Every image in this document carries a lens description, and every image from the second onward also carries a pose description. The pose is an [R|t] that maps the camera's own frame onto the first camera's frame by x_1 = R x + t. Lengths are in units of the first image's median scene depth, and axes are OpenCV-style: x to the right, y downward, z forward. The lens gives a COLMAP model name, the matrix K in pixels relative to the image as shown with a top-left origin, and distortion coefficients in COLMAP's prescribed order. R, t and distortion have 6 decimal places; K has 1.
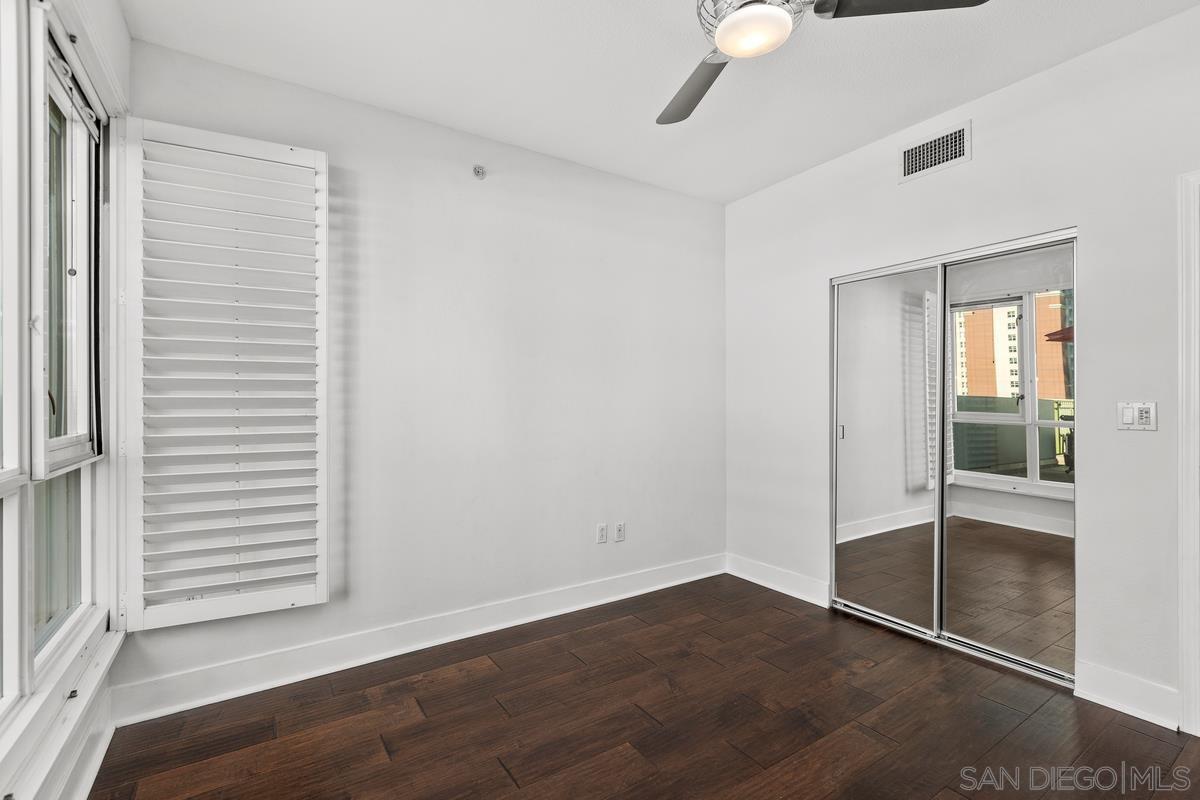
lens RADIAL K [[543.2, 0, 593.6], [0, 543.2, 401.1], [0, 0, 1]] dist [0.000104, -0.000037]
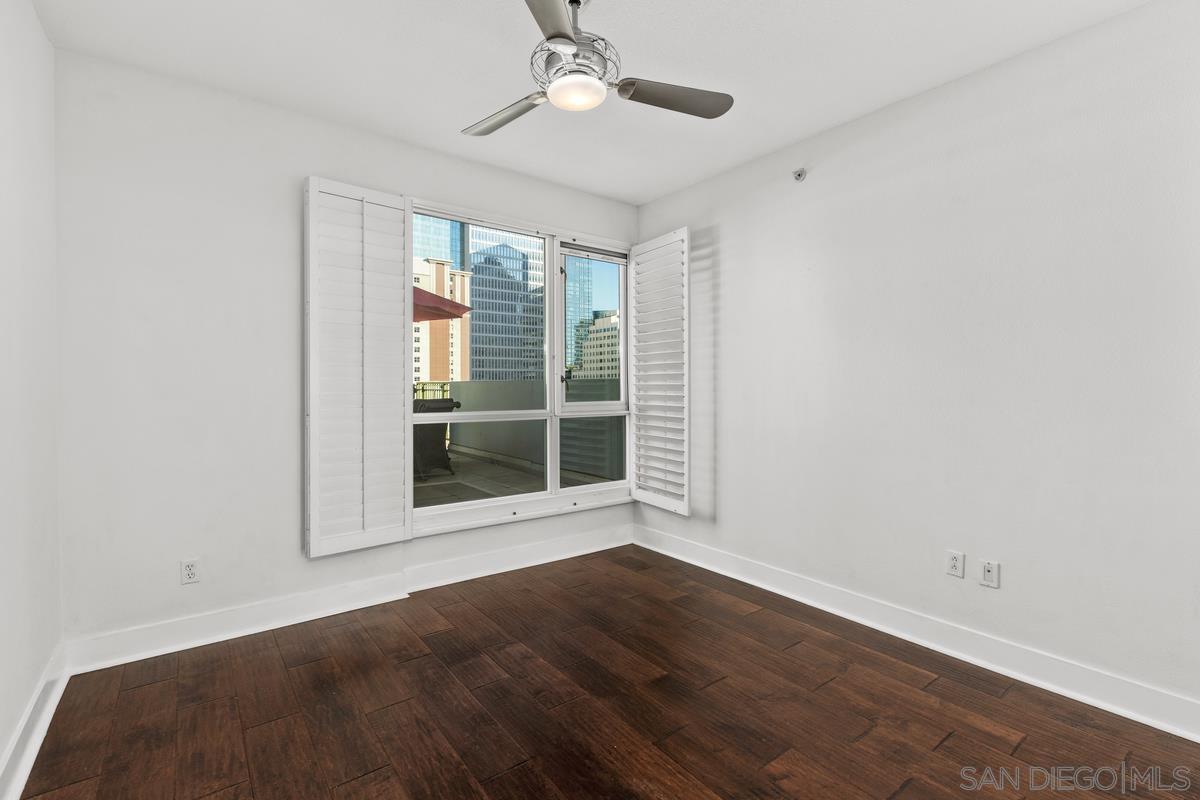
lens RADIAL K [[543.2, 0, 592.7], [0, 543.2, 393.3], [0, 0, 1]] dist [0.000104, -0.000037]
pose [[0.052375, 0.015253, -0.998511, 0.962081], [-0.001163, 0.999884, 0.015213, -0.003664], [0.998627, 0.000364, 0.052387, 0.600363]]
